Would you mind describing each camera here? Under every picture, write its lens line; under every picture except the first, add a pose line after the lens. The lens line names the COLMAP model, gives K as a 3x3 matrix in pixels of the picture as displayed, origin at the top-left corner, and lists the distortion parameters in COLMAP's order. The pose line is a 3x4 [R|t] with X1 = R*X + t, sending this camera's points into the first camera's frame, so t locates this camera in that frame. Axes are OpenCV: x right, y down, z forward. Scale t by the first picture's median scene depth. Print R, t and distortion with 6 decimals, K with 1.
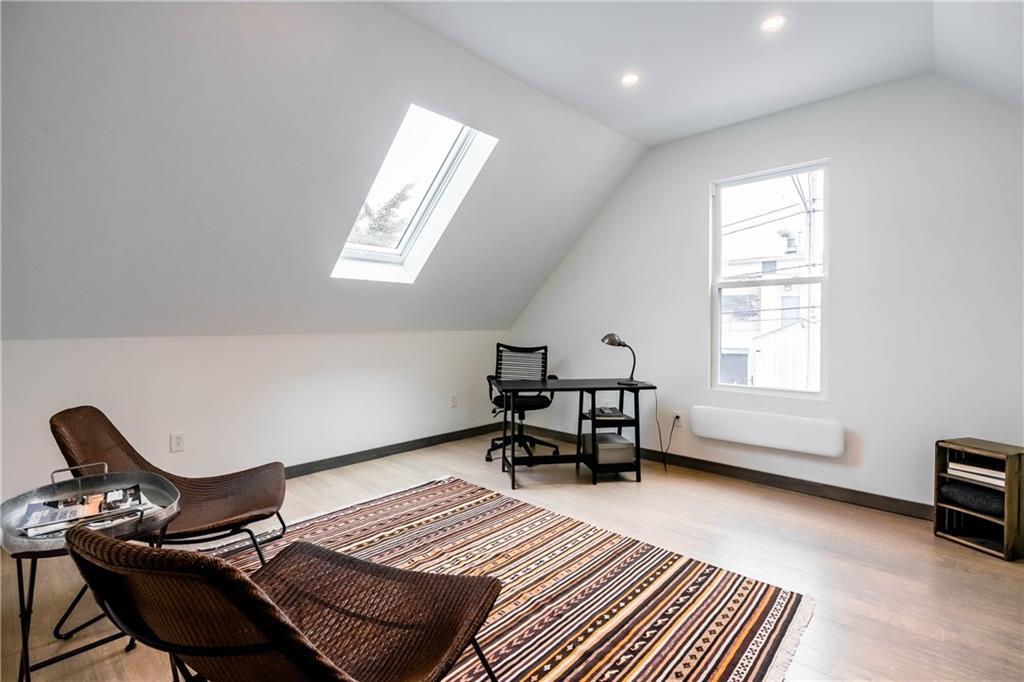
lens RADIAL K [[473.0, 0, 519.7], [0, 473.0, 337.5], [0, 0, 1]] dist [0.001542, 0.000797]
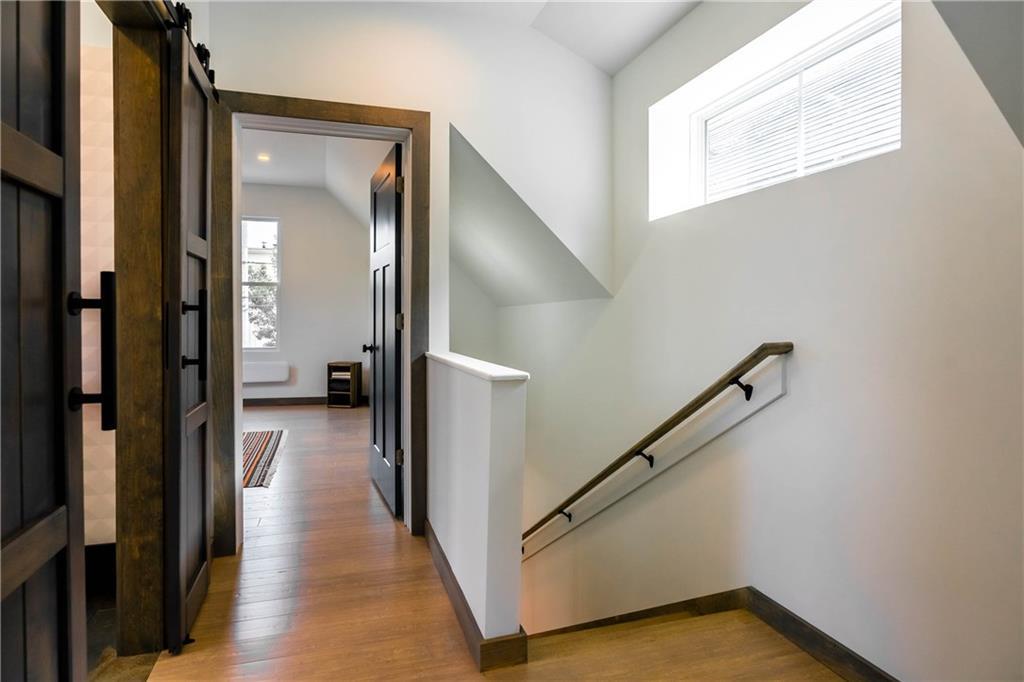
lens RADIAL K [[510.6, 0, 484.7], [0, 510.6, 323.6], [0, 0, 1]] dist [0.003302, 0.000608]
pose [[0.515349, -0.005513, 0.856962, -0.798036], [0.011377, 0.999935, -0.000409, 0.041886], [-0.856905, 0.009961, 0.515379, -0.871463]]
